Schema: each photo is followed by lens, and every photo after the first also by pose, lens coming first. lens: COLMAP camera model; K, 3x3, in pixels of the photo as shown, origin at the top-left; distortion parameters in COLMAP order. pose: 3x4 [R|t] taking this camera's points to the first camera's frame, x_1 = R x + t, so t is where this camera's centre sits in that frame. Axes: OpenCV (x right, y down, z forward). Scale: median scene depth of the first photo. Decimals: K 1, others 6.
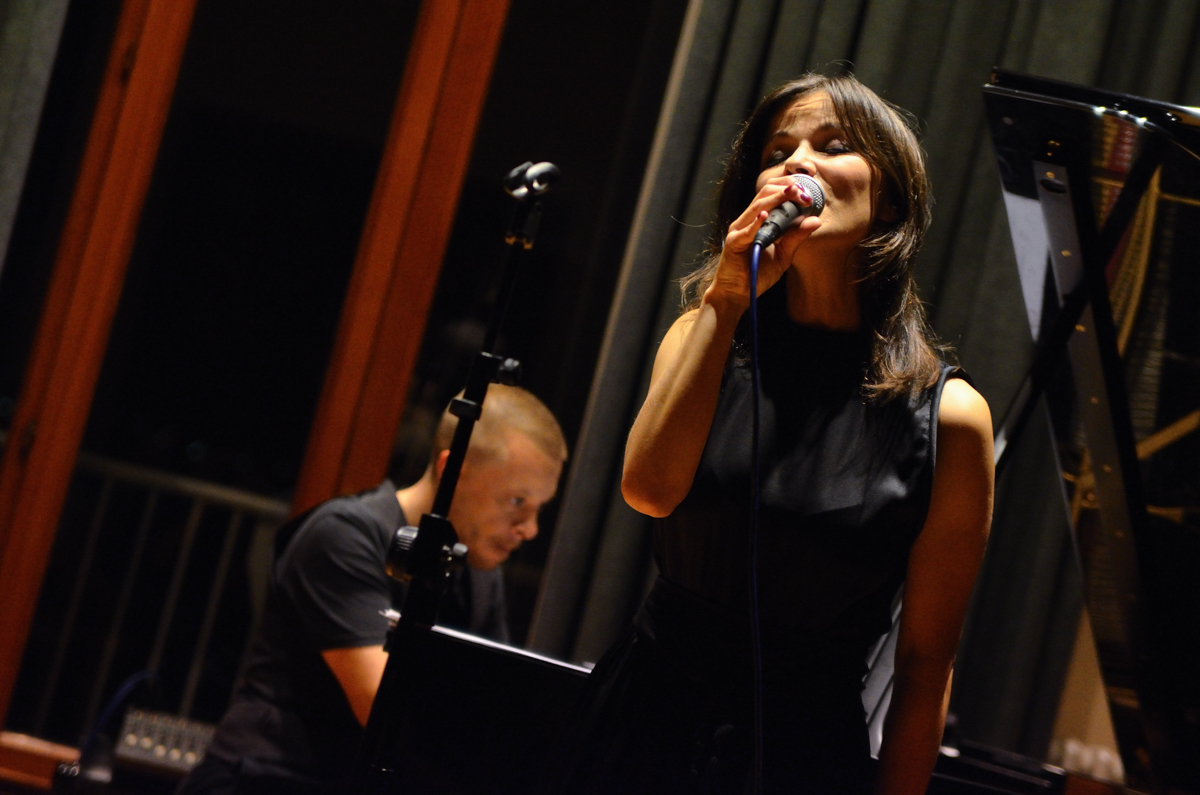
lens RADIAL K [[3851.0, 0, 600.0], [0, 3851.0, 397.5], [0, 0, 1]] dist [0.148130, 2.135857]
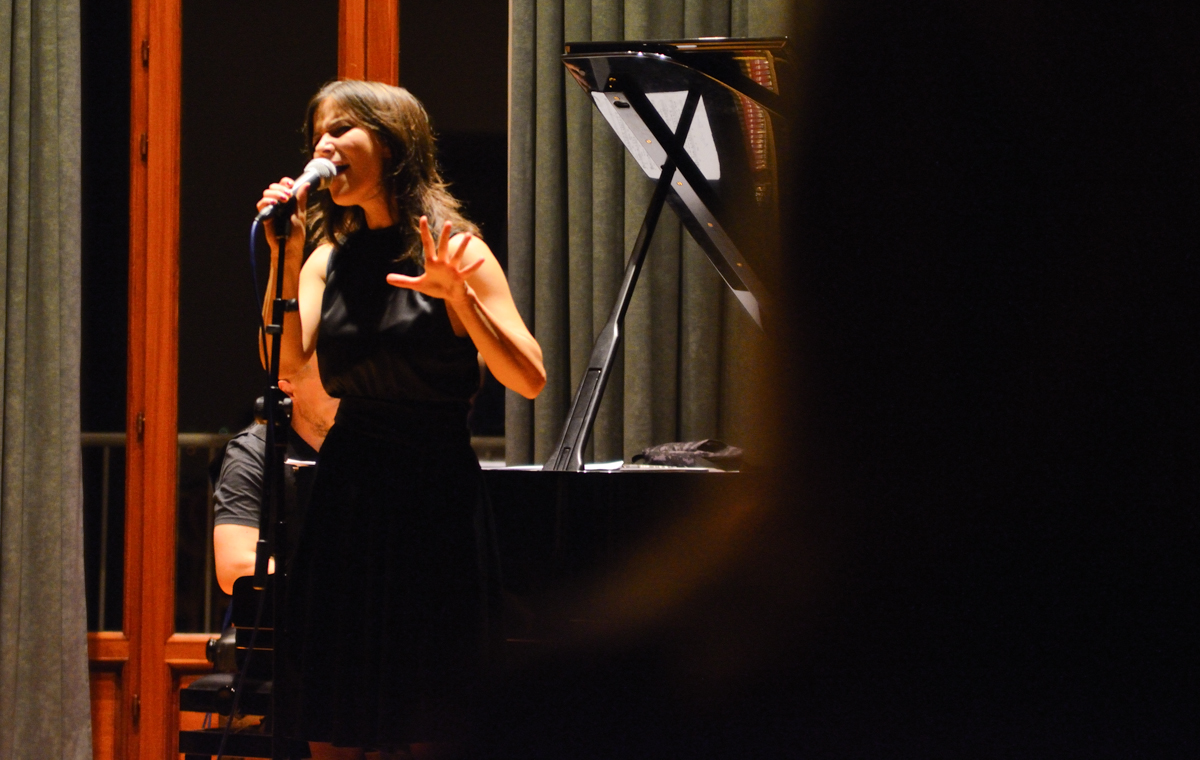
lens RADIAL K [[3811.5, 0, 600.9], [0, 3811.5, 345.7], [0, 0, 1]] dist [0.148003, 1.609319]
pose [[0.966483, -0.243534, -0.081246, 0.170650], [0.243858, 0.969792, -0.006058, 0.040143], [0.080267, -0.013958, 0.996676, -0.468232]]
